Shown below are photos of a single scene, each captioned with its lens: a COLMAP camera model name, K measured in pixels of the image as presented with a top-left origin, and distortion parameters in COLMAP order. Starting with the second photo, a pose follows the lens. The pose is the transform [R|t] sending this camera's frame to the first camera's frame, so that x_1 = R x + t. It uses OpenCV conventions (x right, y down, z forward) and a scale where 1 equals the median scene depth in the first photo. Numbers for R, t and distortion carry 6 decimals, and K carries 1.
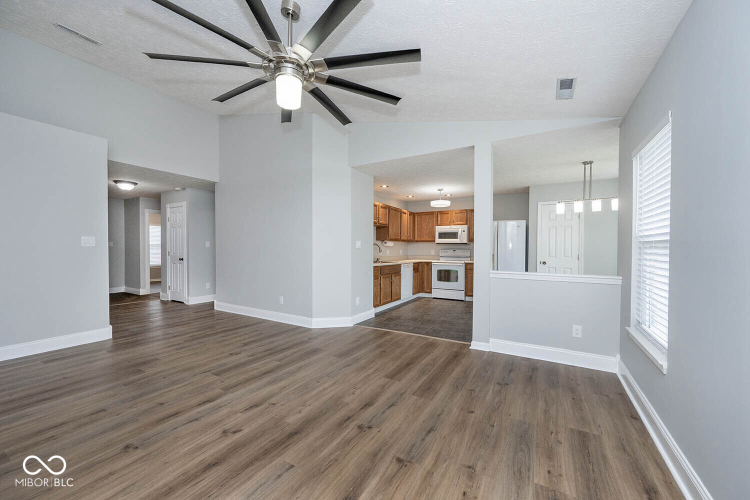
lens RADIAL K [[292.8, 0, 374.5], [0, 292.8, 251.6], [0, 0, 1]] dist [-0.000744, -0.000028]
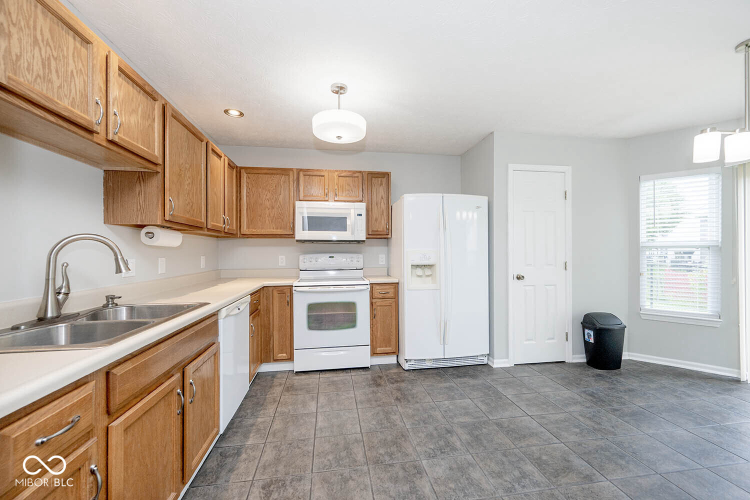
lens RADIAL K [[292.8, 0, 374.4], [0, 292.8, 249.7], [0, 0, 1]] dist [-0.000744, -0.000028]
pose [[0.780297, -0.004956, 0.625390, 0.053769], [0.015481, 0.999815, -0.011393, -0.015767], [-0.625218, 0.018572, 0.780229, 1.156316]]
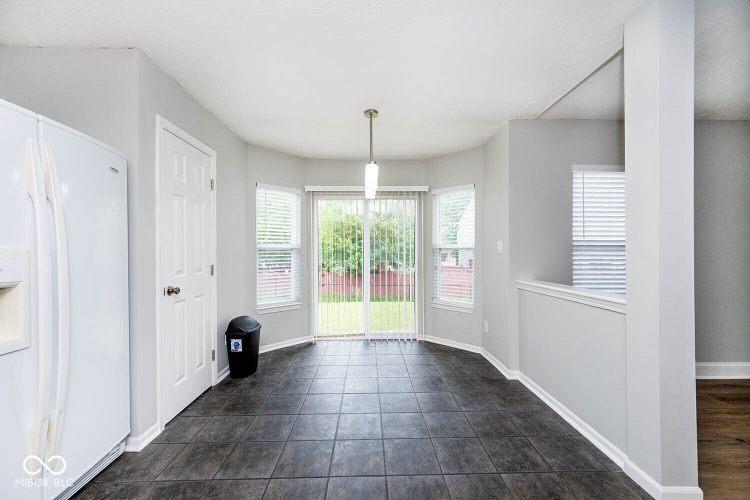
lens RADIAL K [[292.8, 0, 376.6], [0, 292.8, 249.7], [0, 0, 1]] dist [-0.000744, -0.000028]
pose [[-0.527073, 0.000225, 0.849820, 0.216374], [0.010639, 0.999923, 0.006334, -0.018128], [-0.849753, 0.012380, -0.527035, 1.510342]]
